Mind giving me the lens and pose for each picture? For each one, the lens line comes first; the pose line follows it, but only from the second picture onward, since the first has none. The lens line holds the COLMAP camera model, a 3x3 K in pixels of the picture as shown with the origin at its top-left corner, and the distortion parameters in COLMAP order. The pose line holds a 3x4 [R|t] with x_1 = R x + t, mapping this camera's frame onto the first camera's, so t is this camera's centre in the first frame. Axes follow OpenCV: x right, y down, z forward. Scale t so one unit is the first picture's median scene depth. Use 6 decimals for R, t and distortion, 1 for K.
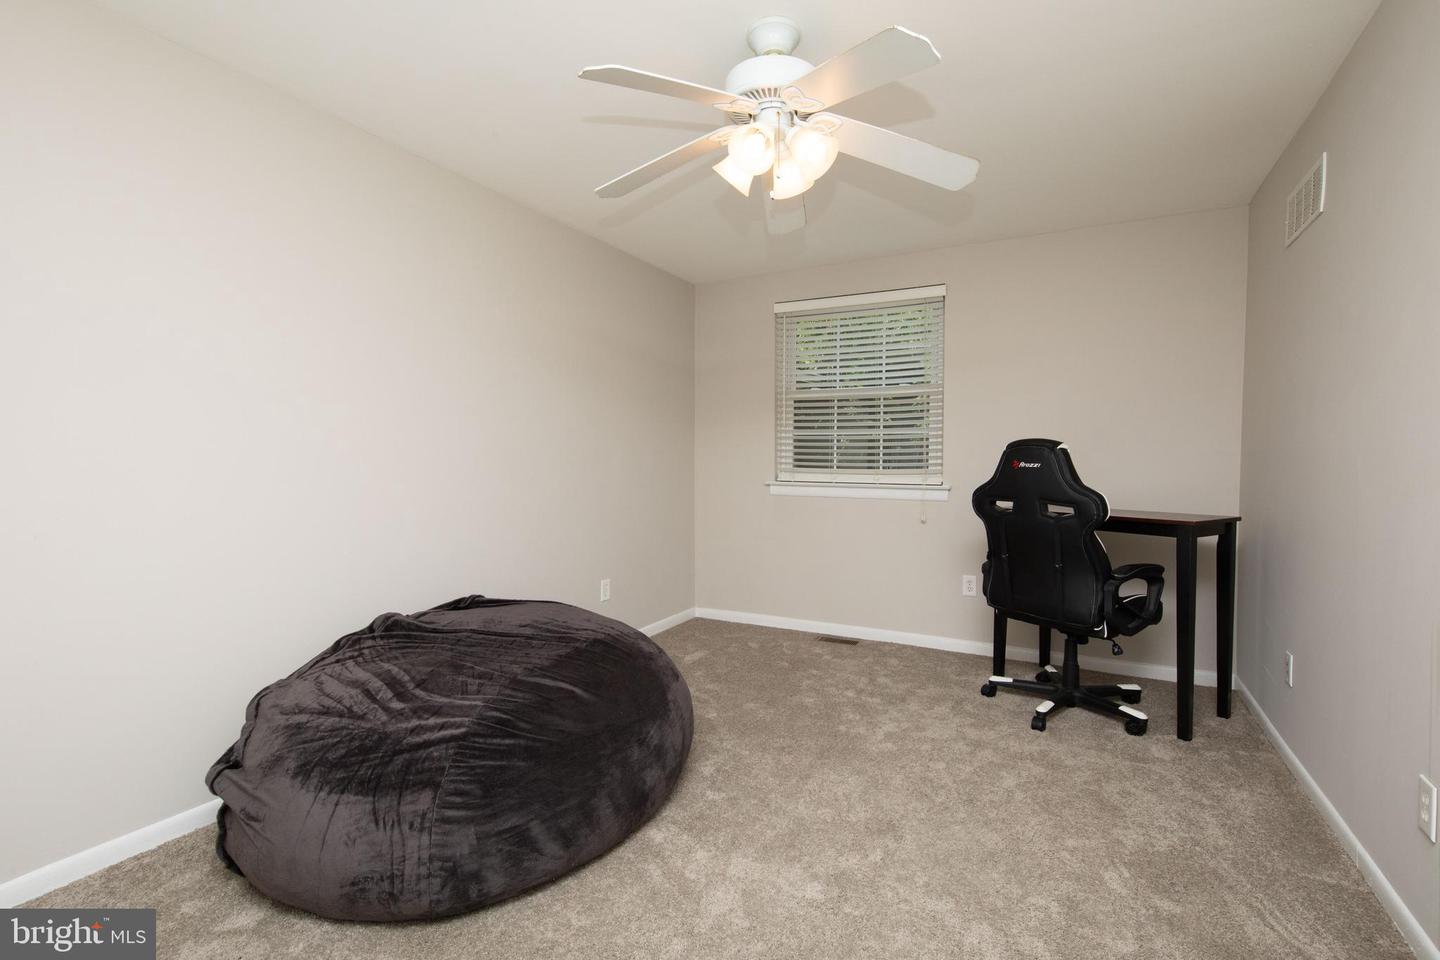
lens RADIAL K [[686.4, 0, 725.1], [0, 686.4, 477.6], [0, 0, 1]] dist [0.015199, -0.002230]
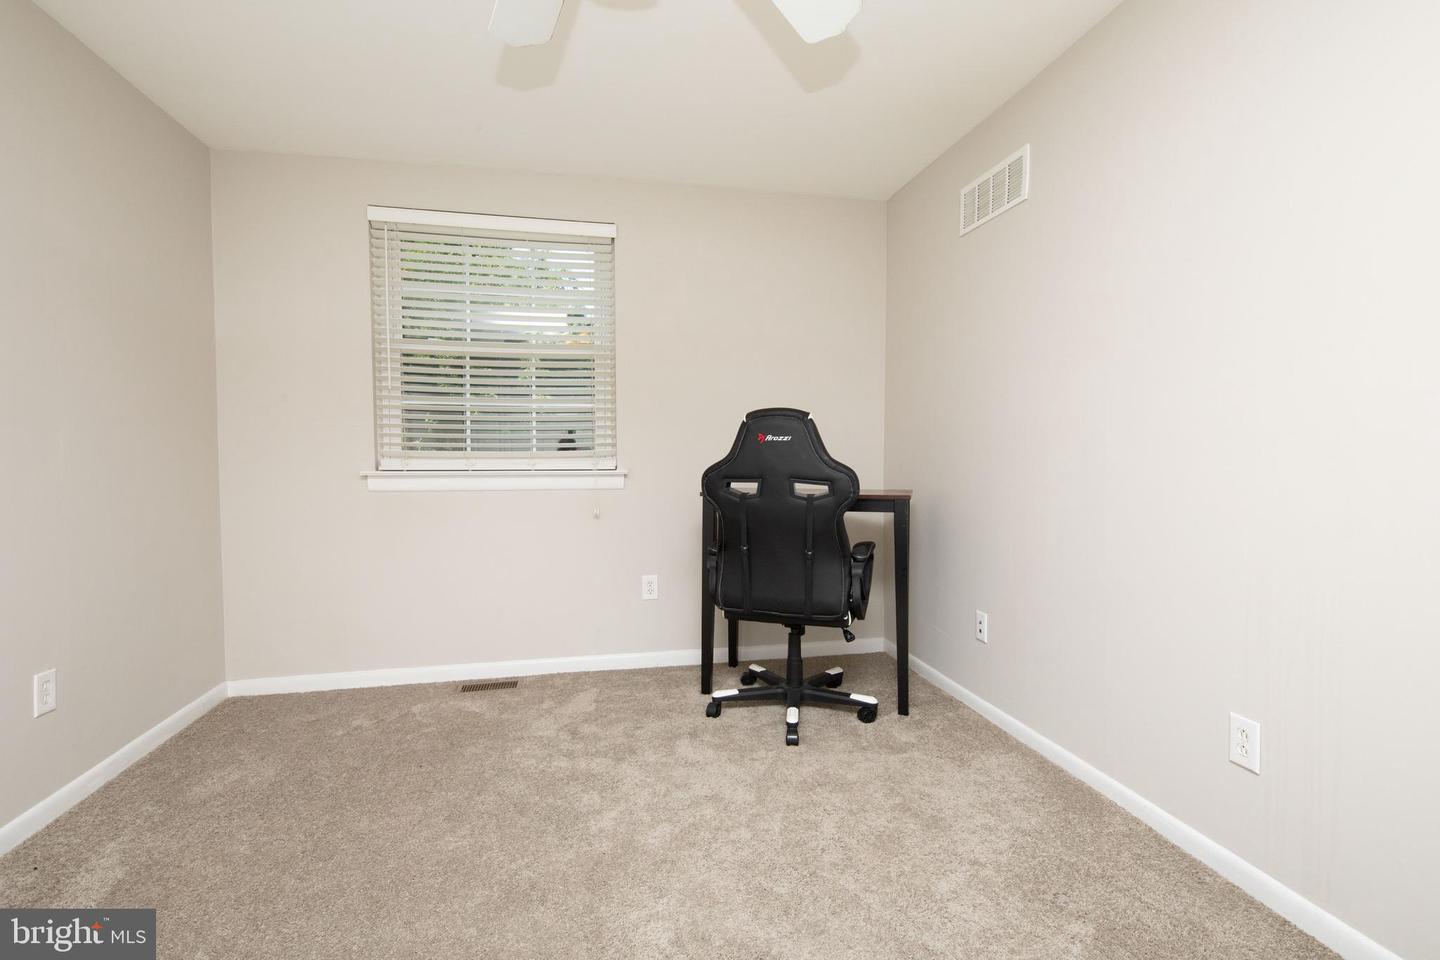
lens RADIAL K [[686.4, 0, 713.0], [0, 686.4, 477.8], [0, 0, 1]] dist [0.015199, -0.002230]
pose [[0.763071, -0.027437, 0.645732, -0.148338], [0.024906, 0.999605, 0.013041, 0.015493], [-0.645835, 0.006132, 0.763453, 0.353259]]
